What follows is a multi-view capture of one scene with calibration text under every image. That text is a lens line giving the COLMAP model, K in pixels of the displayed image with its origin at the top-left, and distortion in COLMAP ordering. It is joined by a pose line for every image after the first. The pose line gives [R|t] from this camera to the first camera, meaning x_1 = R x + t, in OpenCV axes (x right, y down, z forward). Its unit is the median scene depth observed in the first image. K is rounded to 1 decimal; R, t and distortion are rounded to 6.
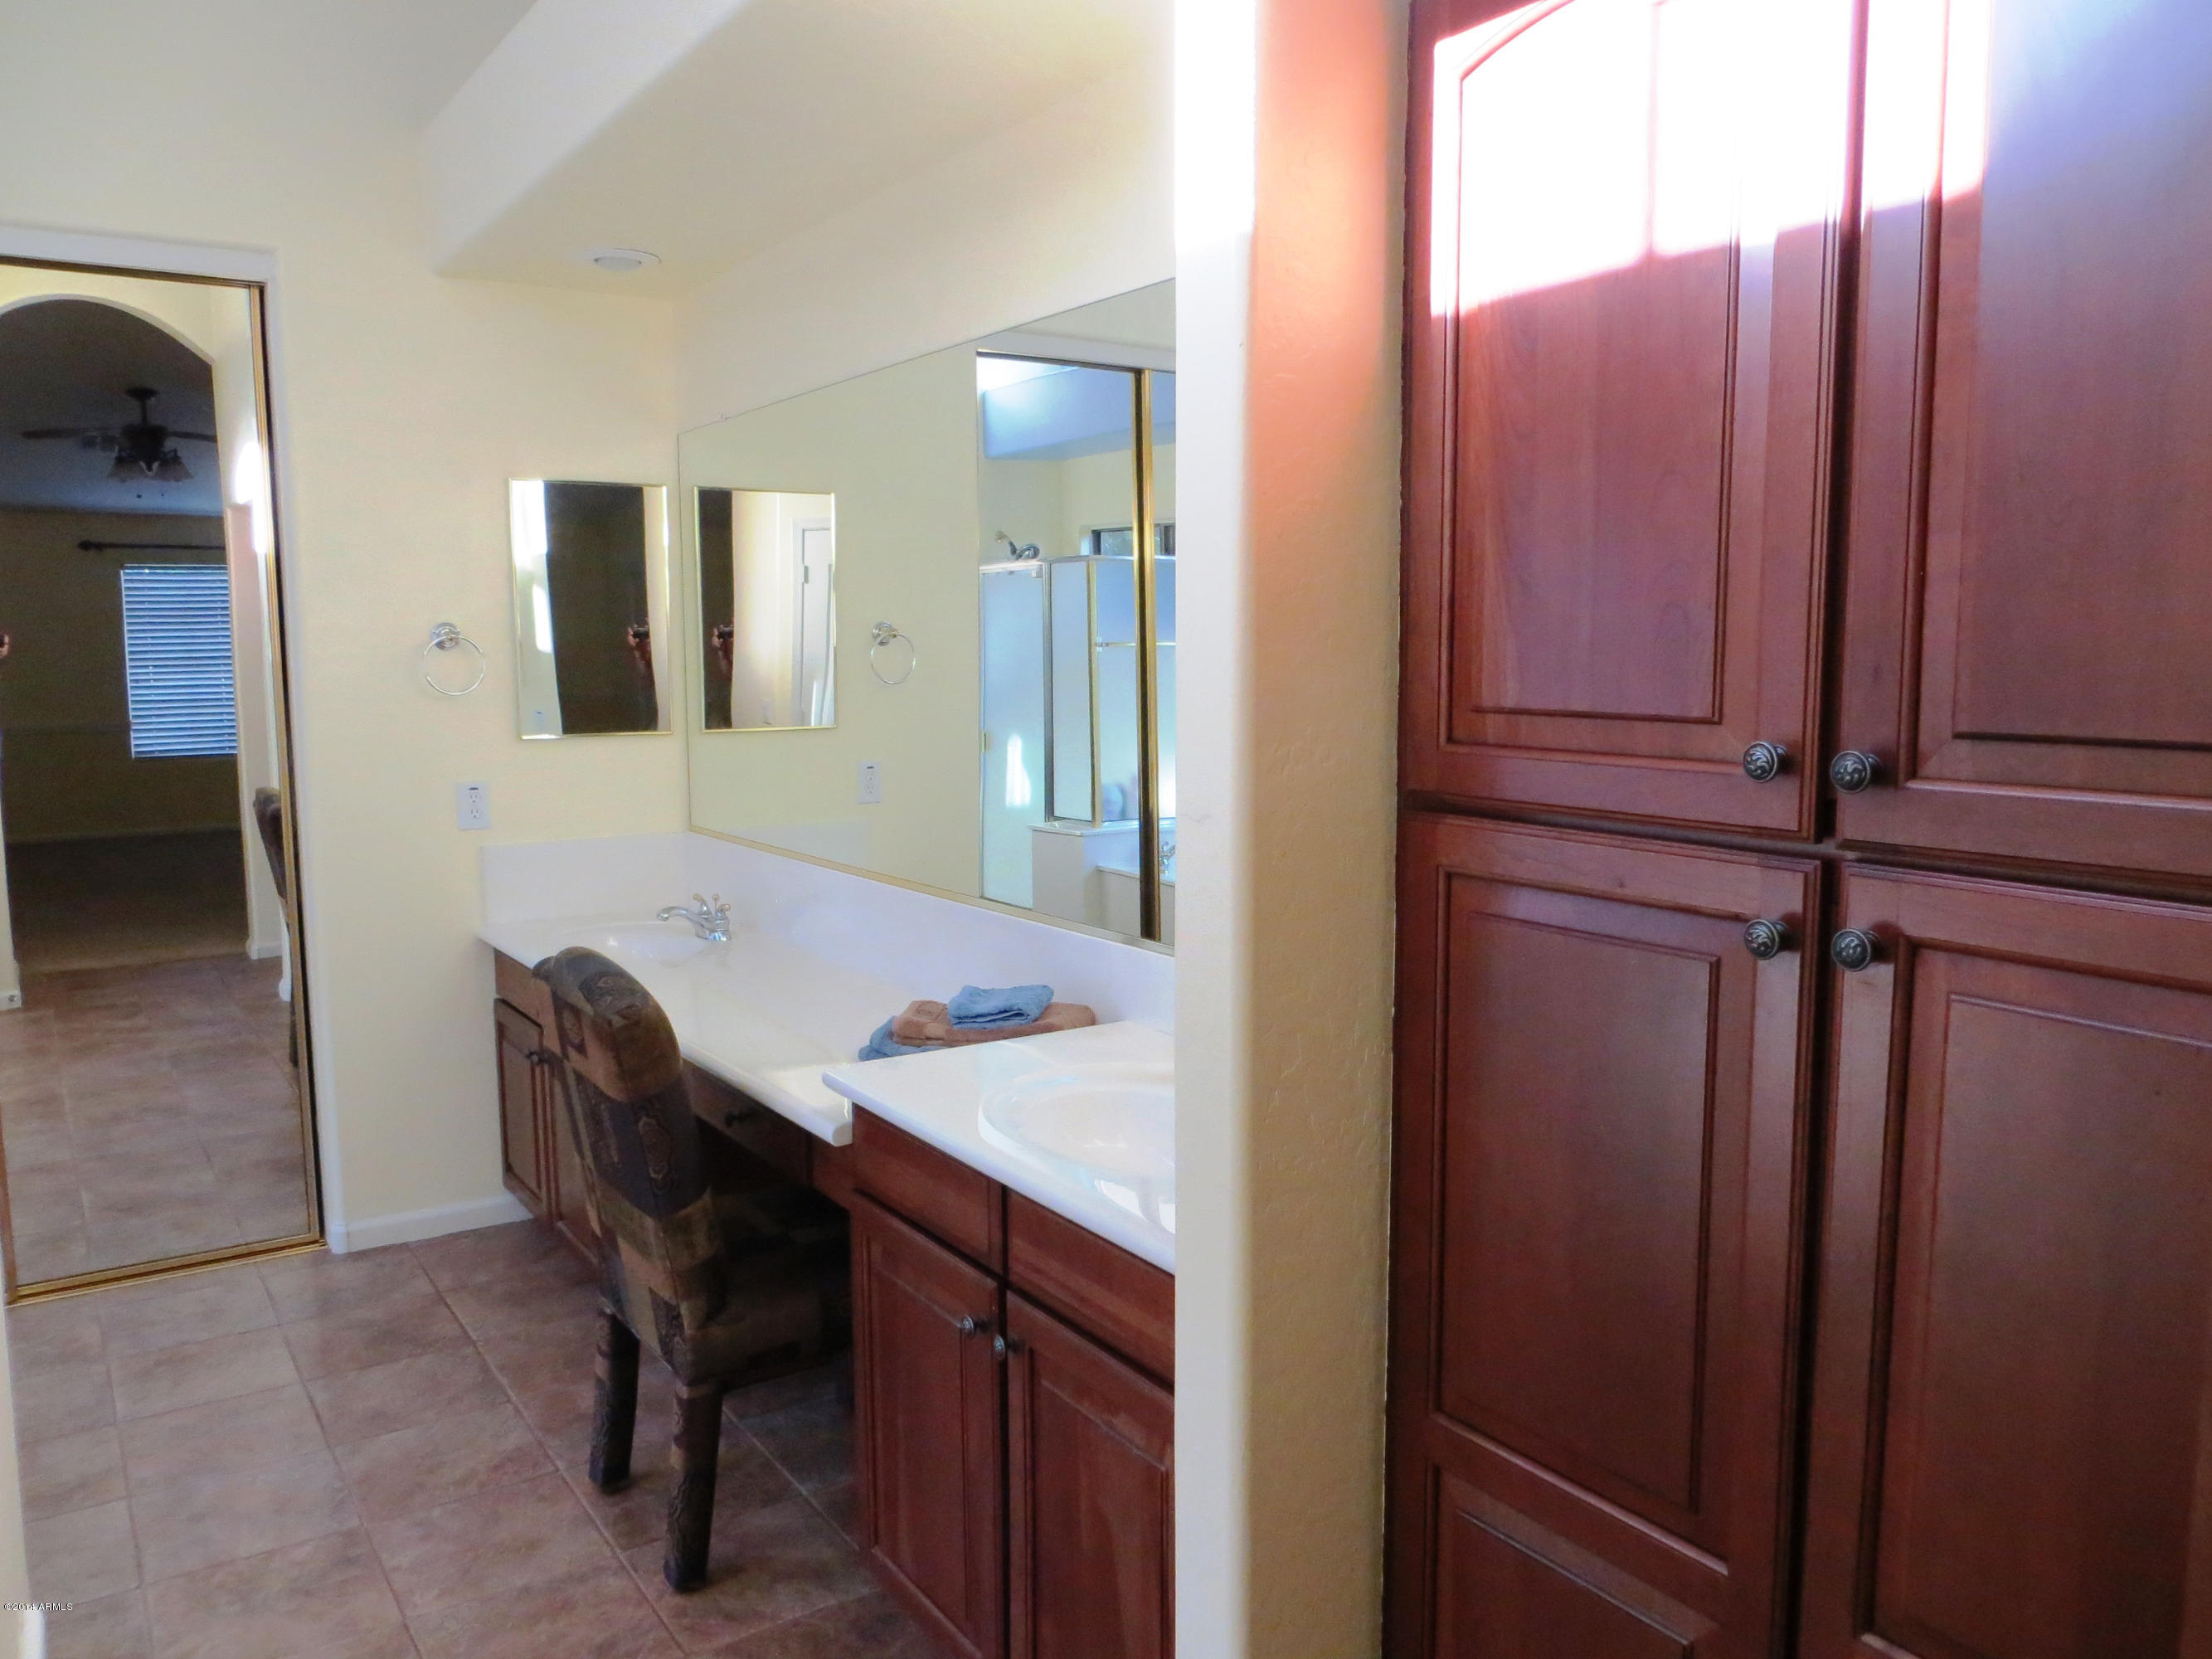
lens RADIAL K [[1669.5, 0, 1095.9], [0, 1669.5, 826.3], [0, 0, 1]] dist [-0.004212, -0.001371]
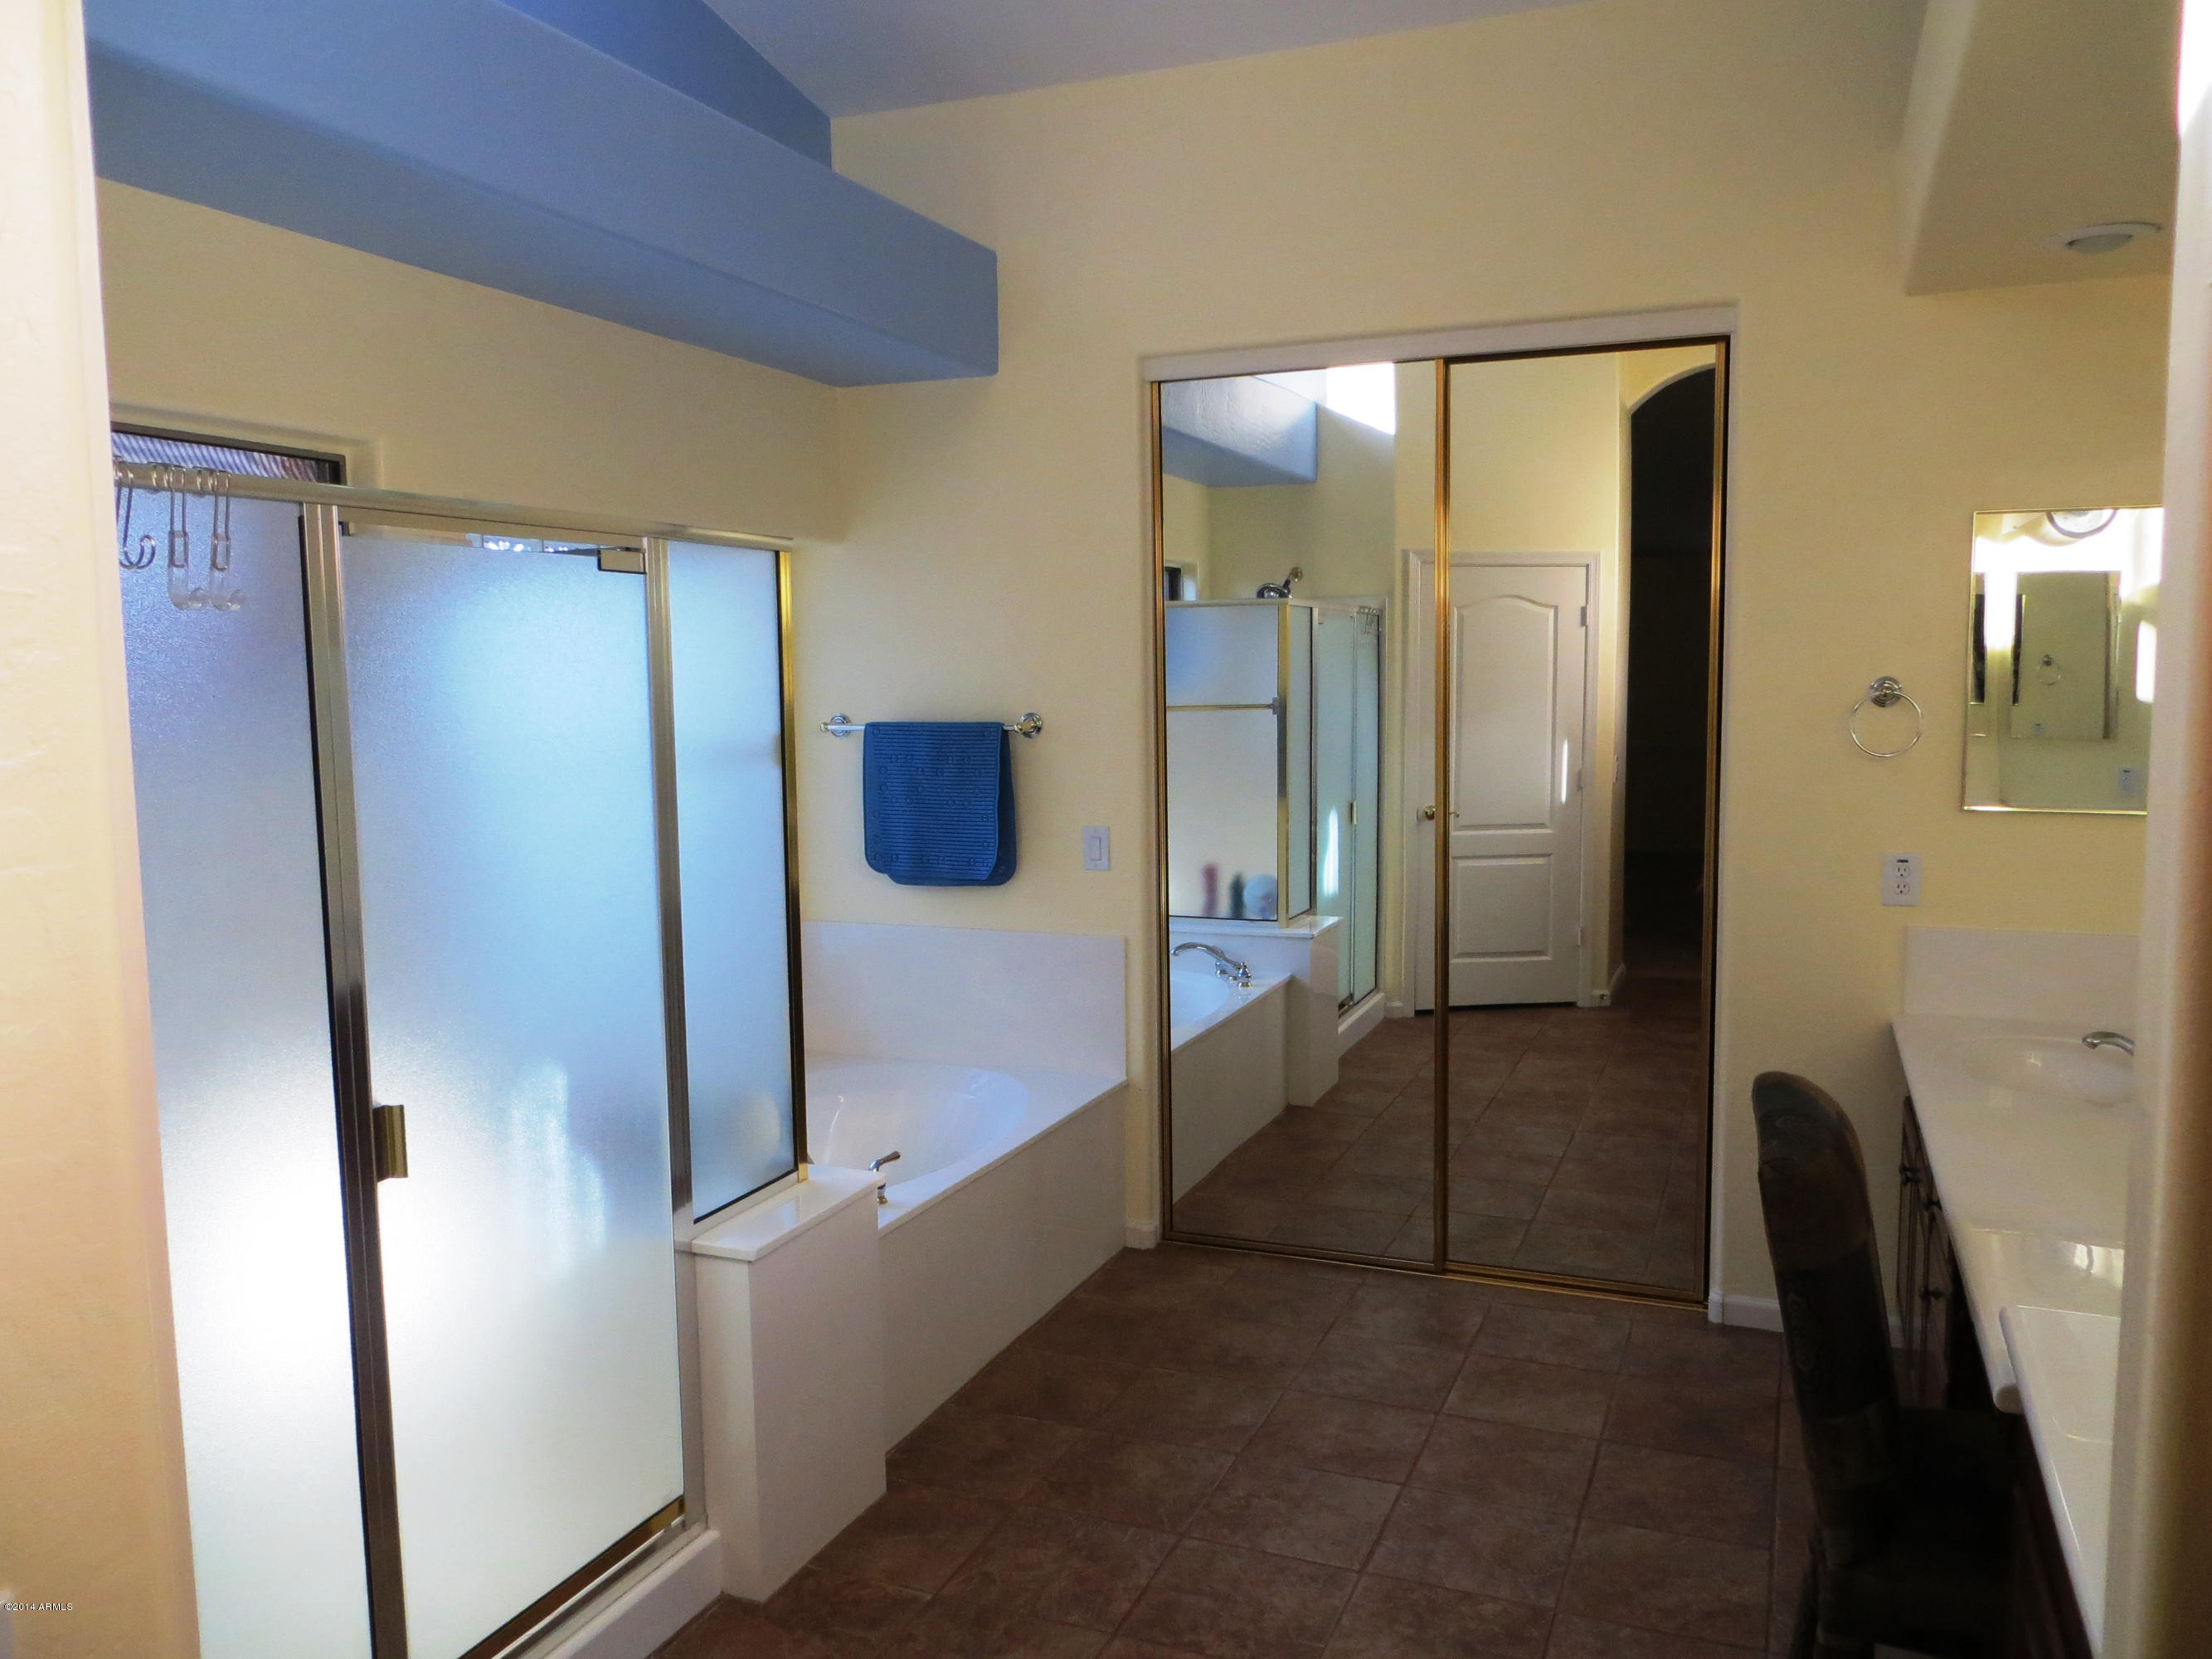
lens RADIAL K [[1669.5, 0, 1103.2], [0, 1669.5, 830.9], [0, 0, 1]] dist [-0.004212, -0.001371]
pose [[0.555696, 0.080807, -0.827449, 0.157586], [-0.085573, 0.995539, 0.039754, -0.045697], [0.826970, 0.048716, 0.560131, 0.170346]]
